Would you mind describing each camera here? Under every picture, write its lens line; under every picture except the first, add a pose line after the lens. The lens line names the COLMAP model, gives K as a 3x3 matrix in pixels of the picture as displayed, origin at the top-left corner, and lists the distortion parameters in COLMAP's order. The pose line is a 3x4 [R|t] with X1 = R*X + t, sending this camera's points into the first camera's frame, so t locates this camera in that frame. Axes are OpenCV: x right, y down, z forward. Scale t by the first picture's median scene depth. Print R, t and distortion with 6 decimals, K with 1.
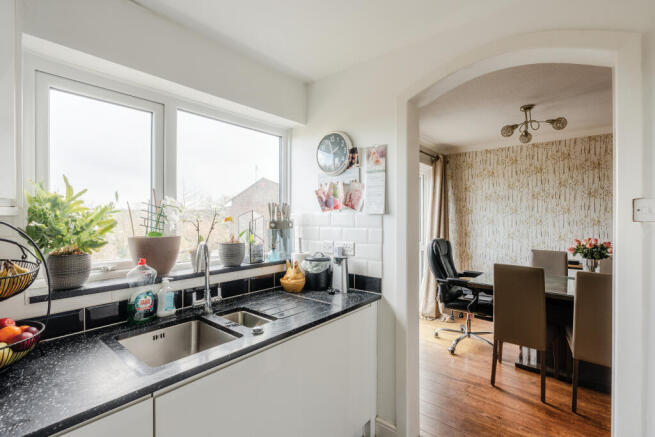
lens RADIAL K [[296.9, 0, 327.5], [0, 296.9, 218.5], [0, 0, 1]] dist [-0.012690, 0.005724]
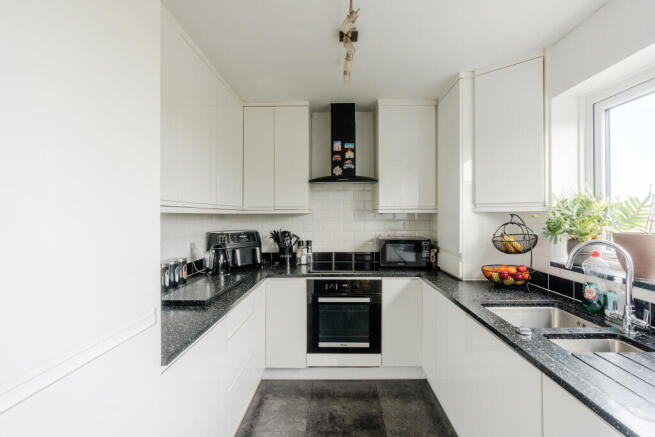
lens RADIAL K [[297.7, 0, 331.3], [0, 297.7, 212.7], [0, 0, 1]] dist [-0.001537, -0.000011]
pose [[-0.772699, 0.001400, -0.634772, 0.668643], [0.001194, 0.999999, 0.000752, -0.003527], [0.634772, -0.000178, -0.772700, 1.042342]]
